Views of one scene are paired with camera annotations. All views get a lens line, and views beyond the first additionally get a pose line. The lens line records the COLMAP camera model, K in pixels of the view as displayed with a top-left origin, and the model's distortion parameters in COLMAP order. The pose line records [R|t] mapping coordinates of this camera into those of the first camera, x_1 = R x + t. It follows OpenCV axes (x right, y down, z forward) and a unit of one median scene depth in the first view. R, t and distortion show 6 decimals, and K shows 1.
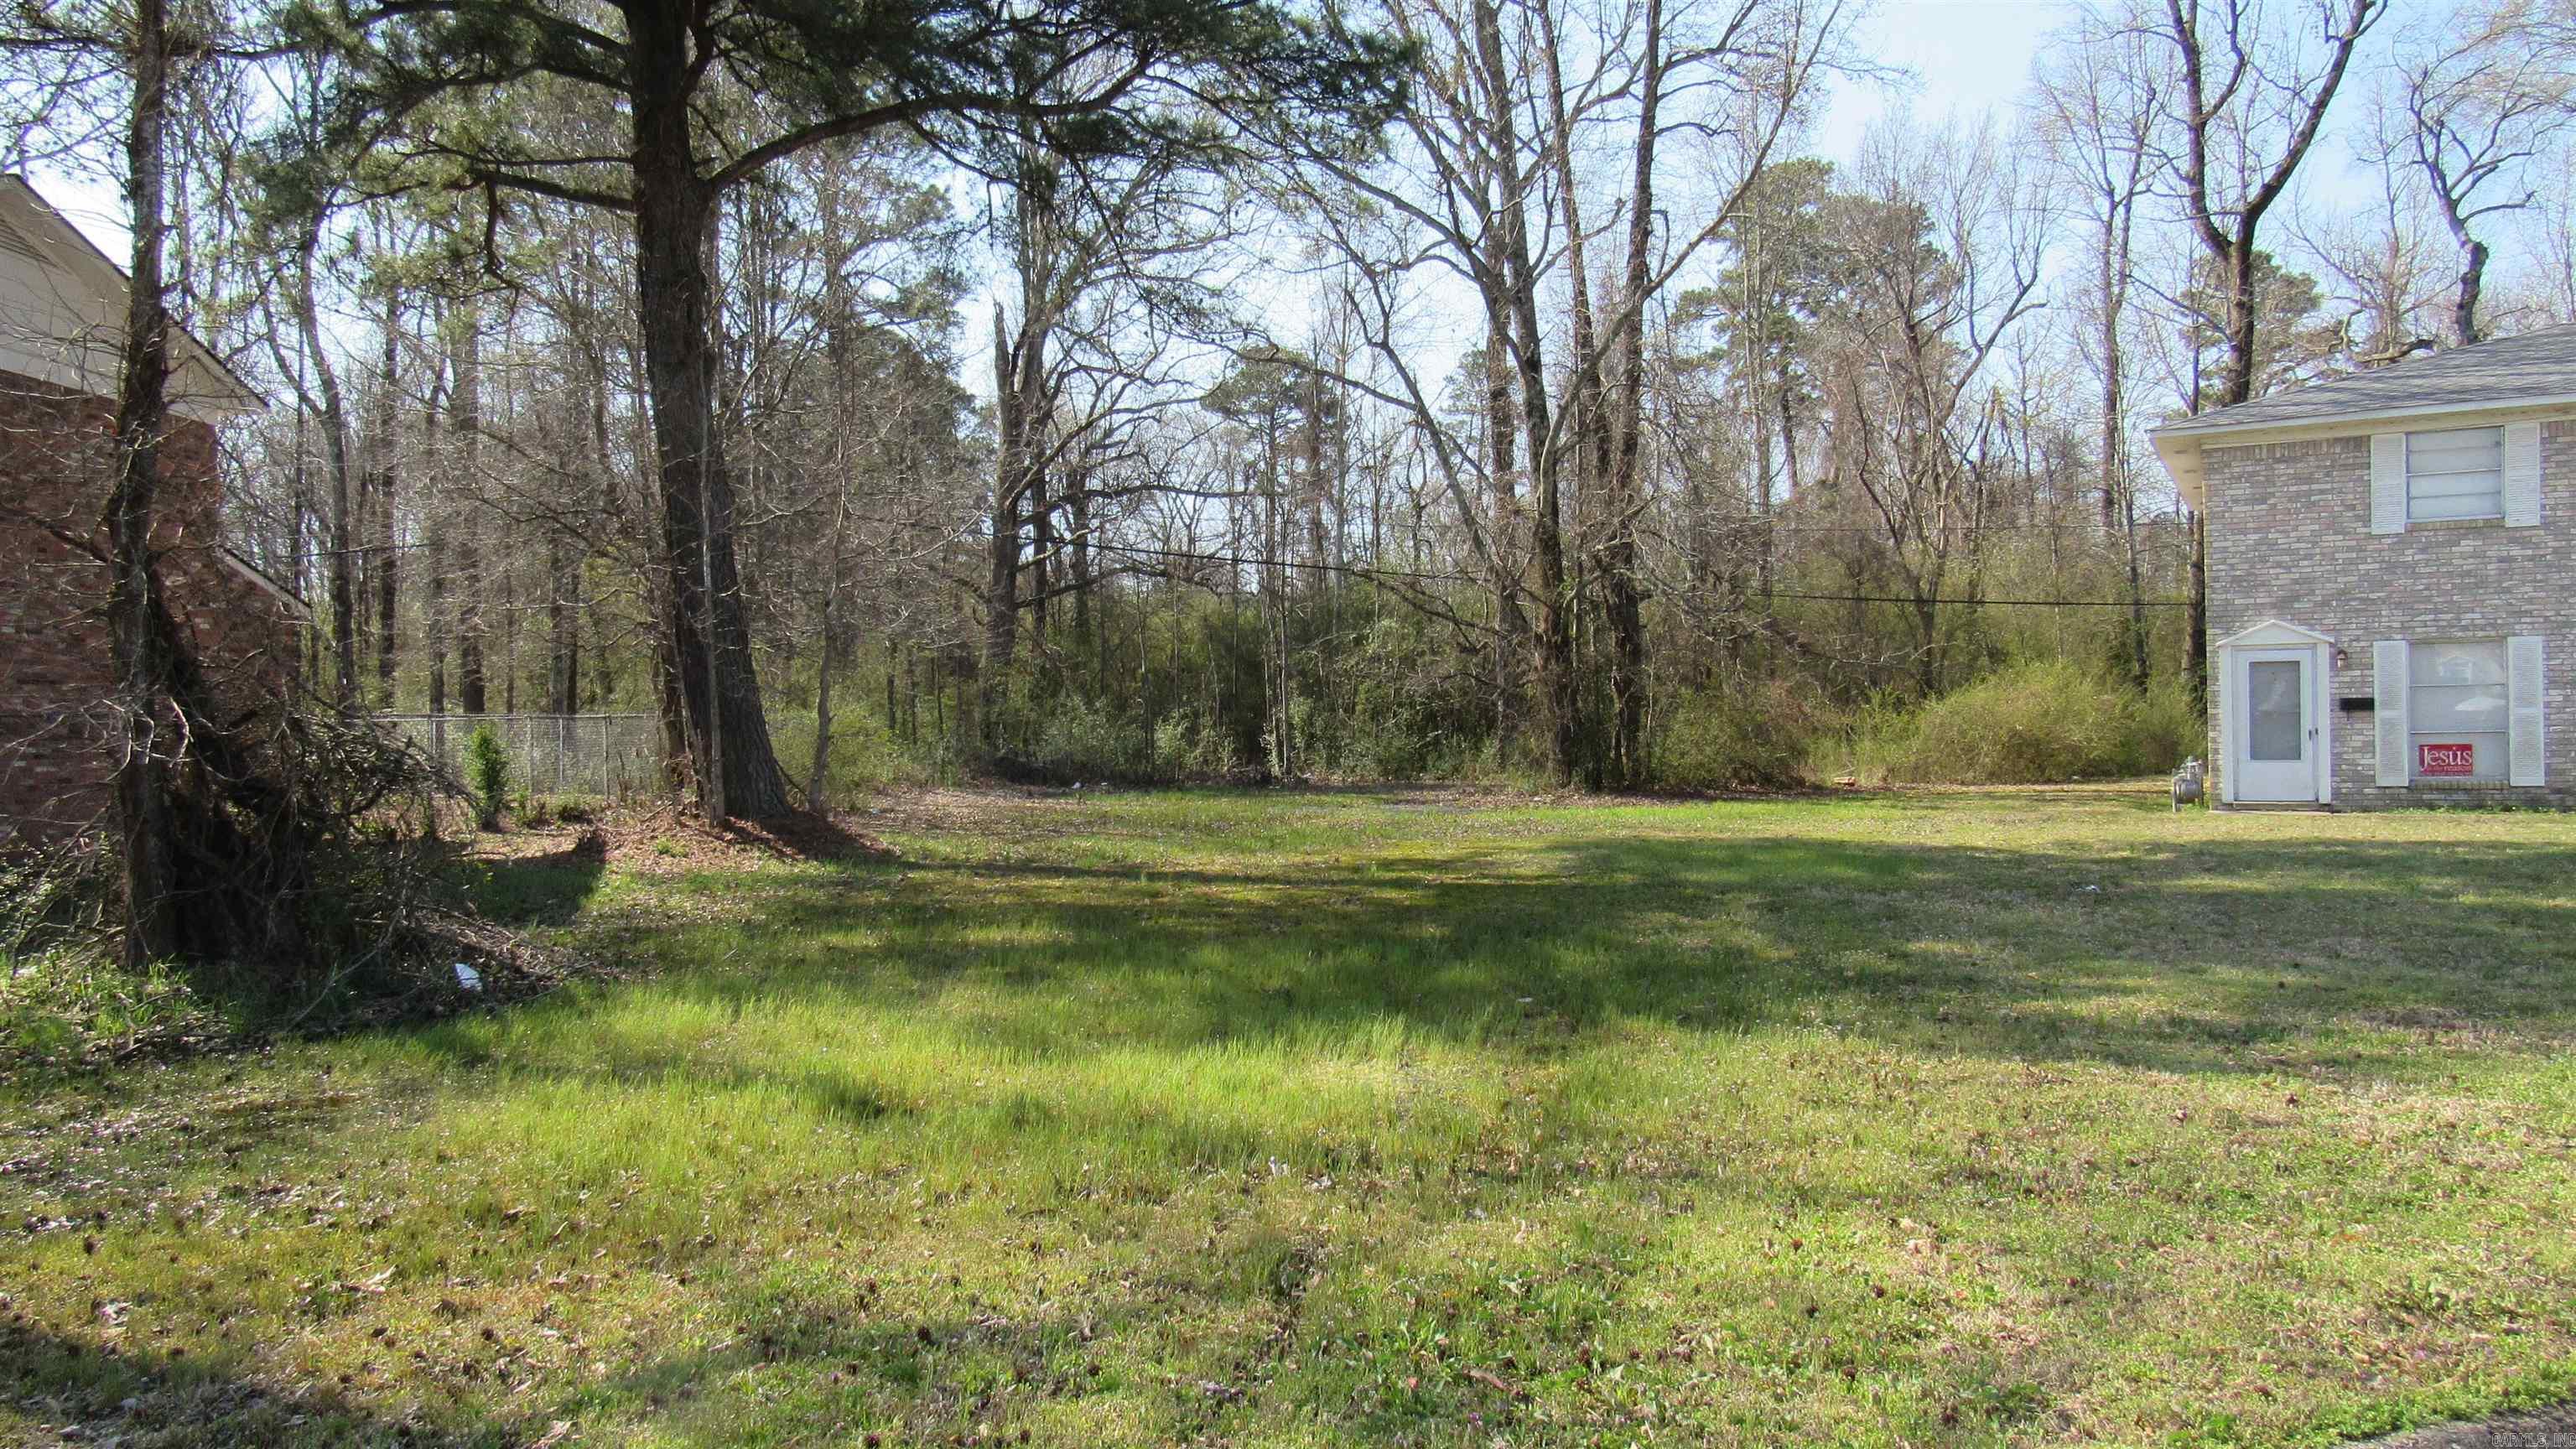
lens RADIAL K [[1839.4, 0, 1295.6], [0, 1839.4, 730.9], [0, 0, 1]] dist [-0.040982, 0.019416]
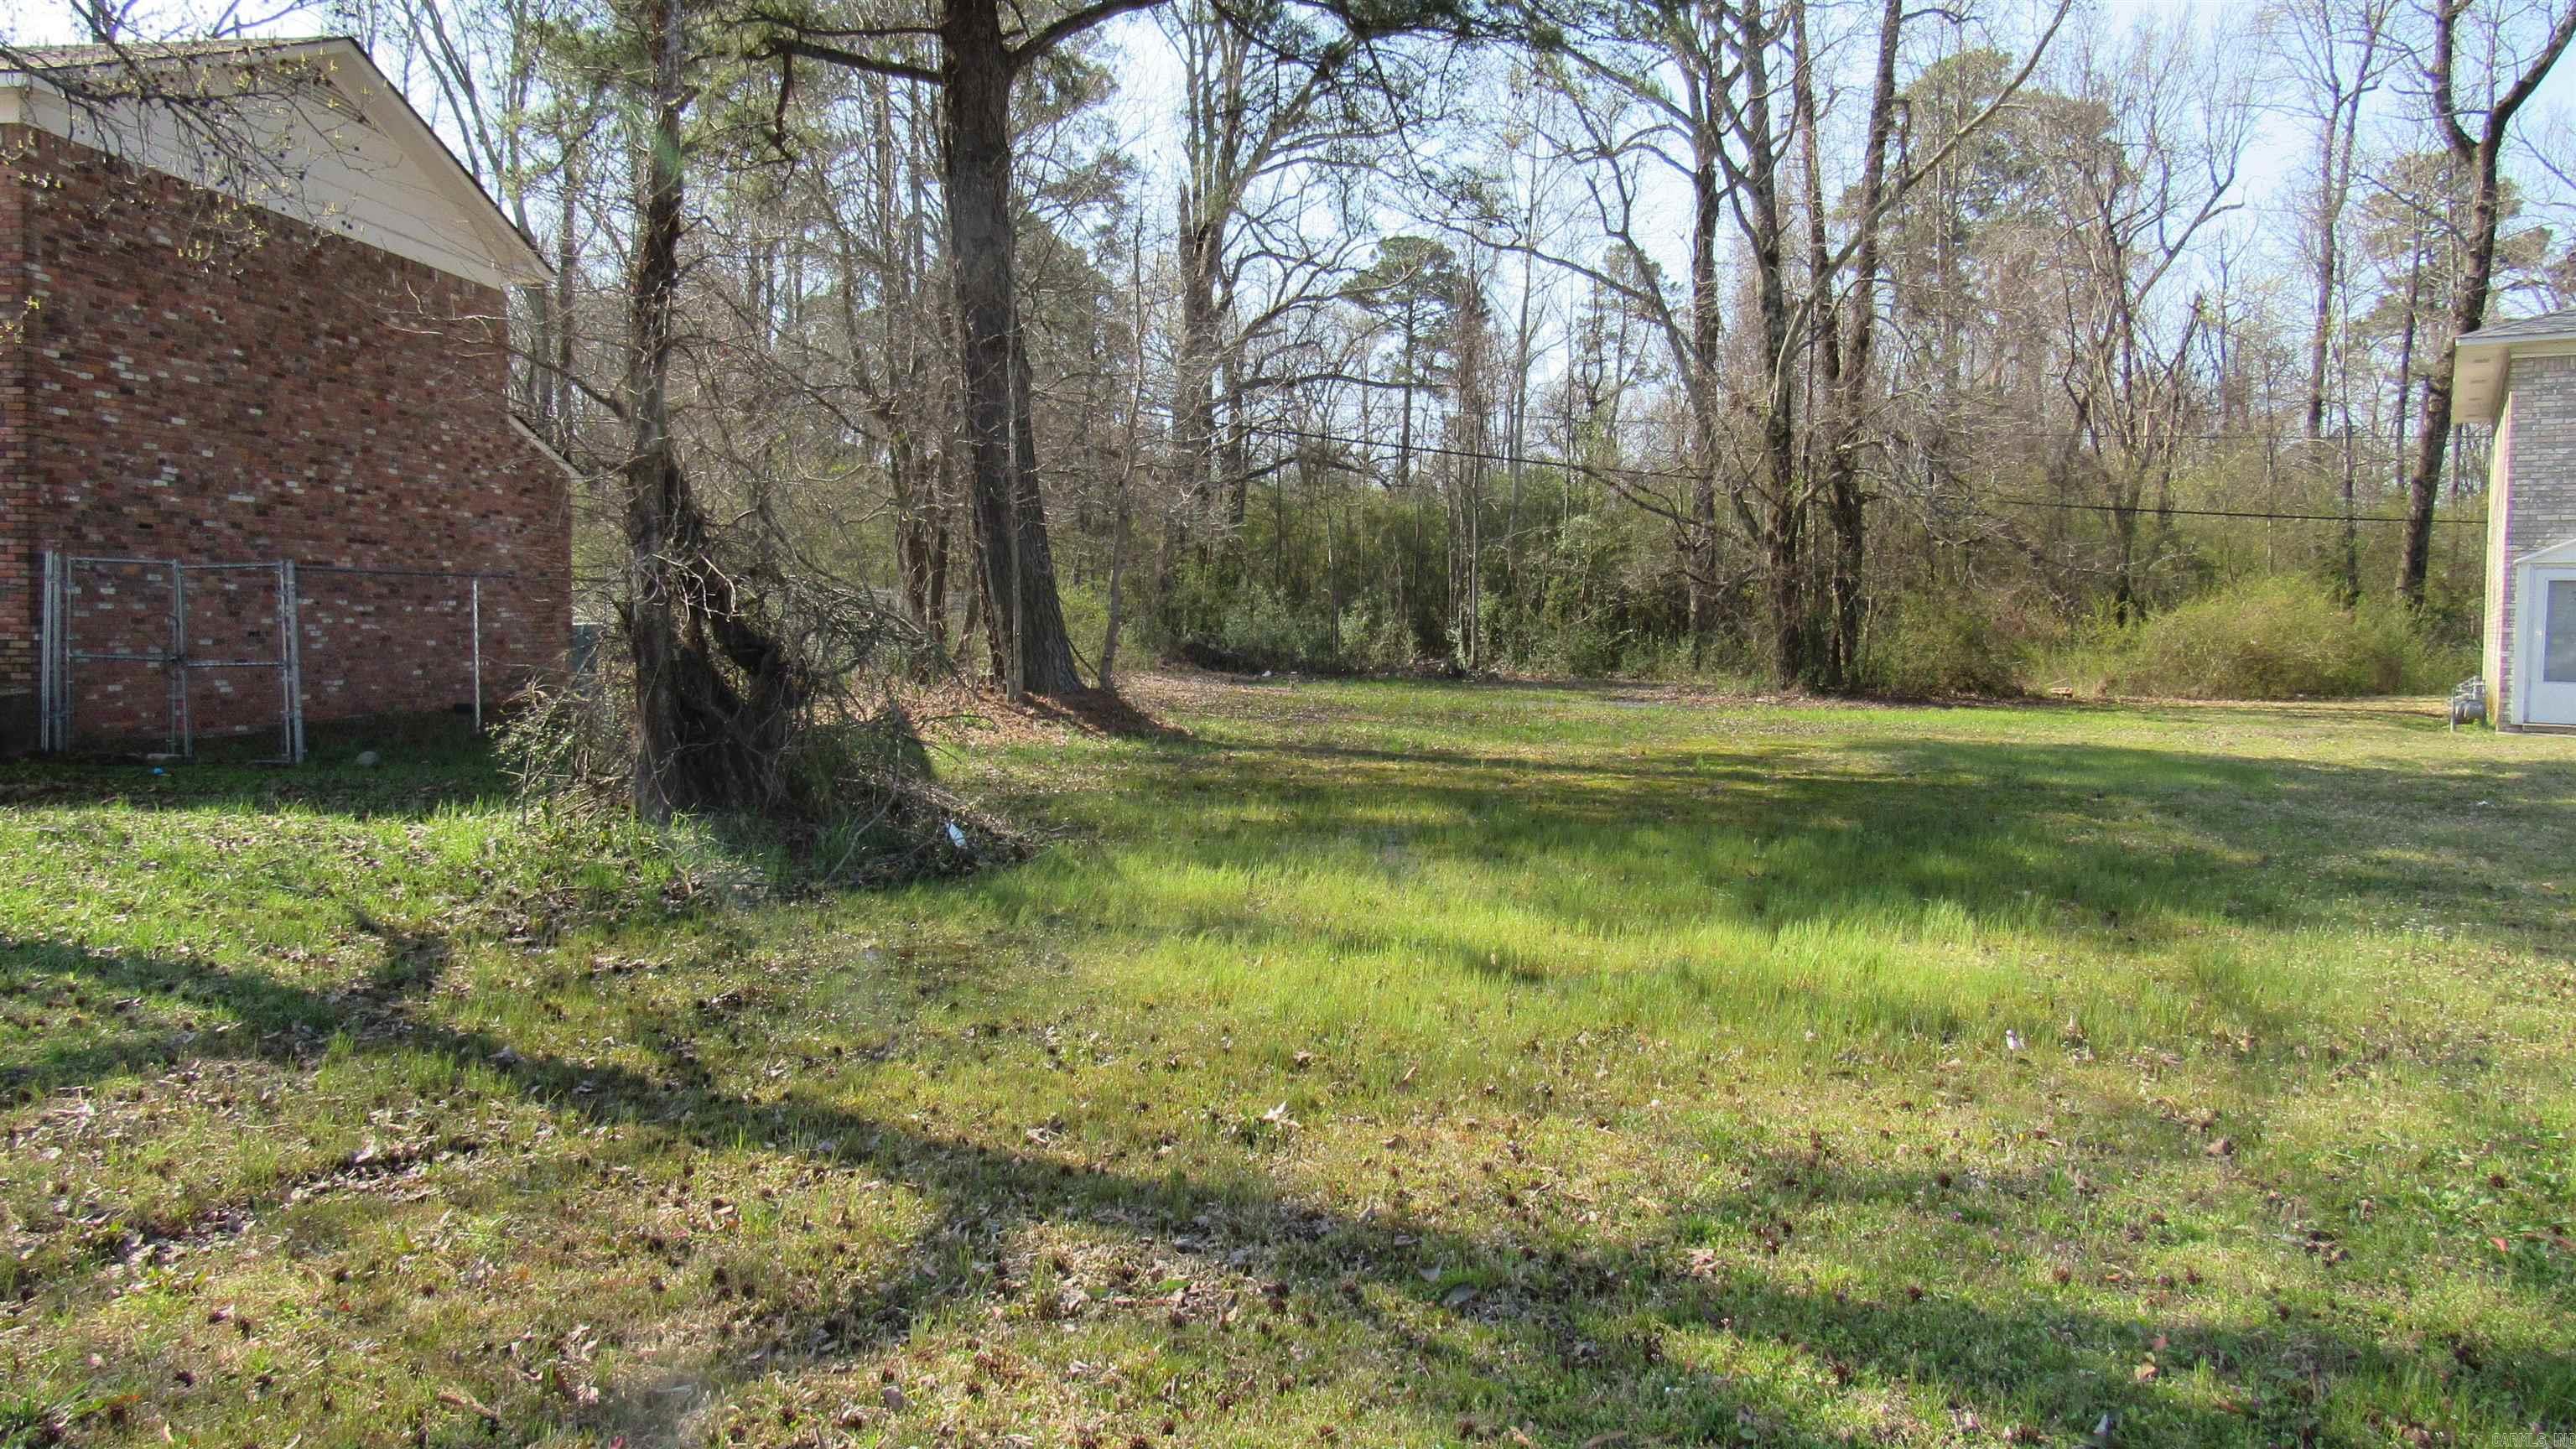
lens RADIAL K [[1839.4, 0, 1289.7], [0, 1839.4, 732.5], [0, 0, 1]] dist [-0.040982, 0.019416]
pose [[0.997997, 0.030859, -0.055232, -0.063446], [-0.027618, 0.997904, 0.058516, 0.003415], [0.056922, -0.056874, 0.996757, -0.003702]]
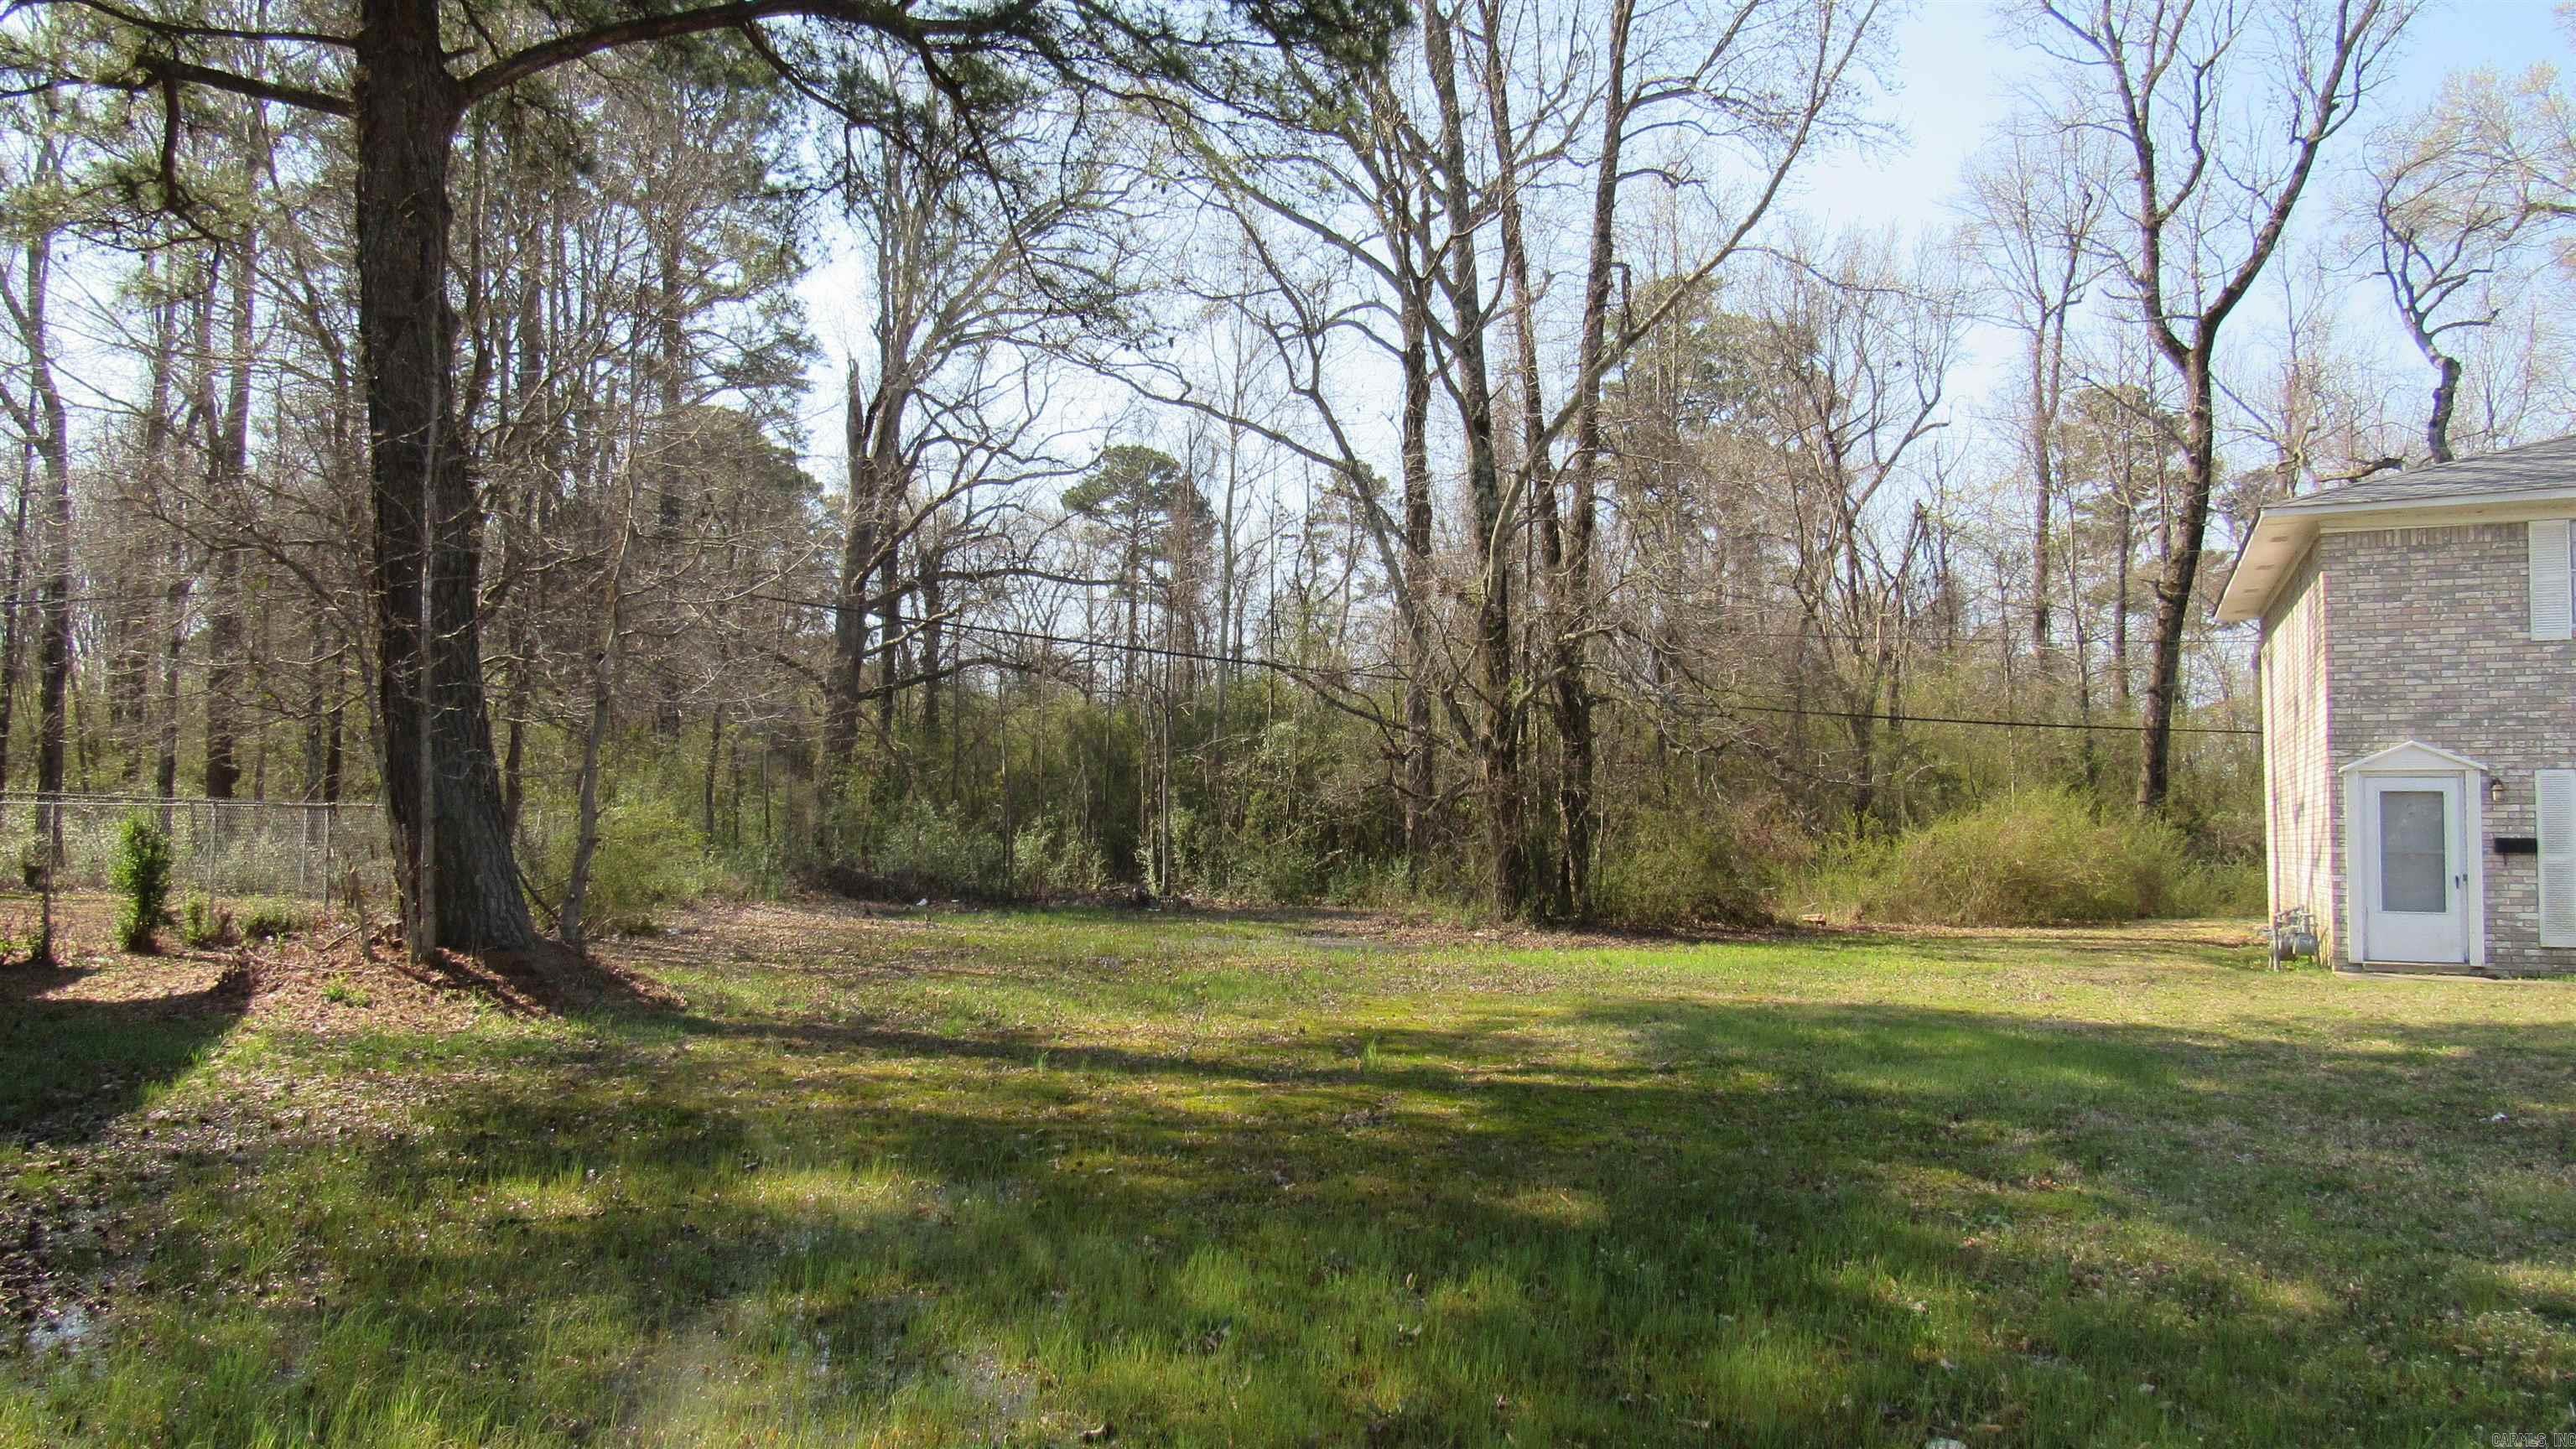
lens RADIAL K [[1839.4, 0, 1291.3], [0, 1839.4, 732.1], [0, 0, 1]] dist [-0.040982, 0.019416]
pose [[0.996241, 0.030397, 0.081120, -0.023909], [-0.025331, 0.997706, -0.062773, -0.000366], [-0.082842, 0.060482, 0.994726, 0.155479]]
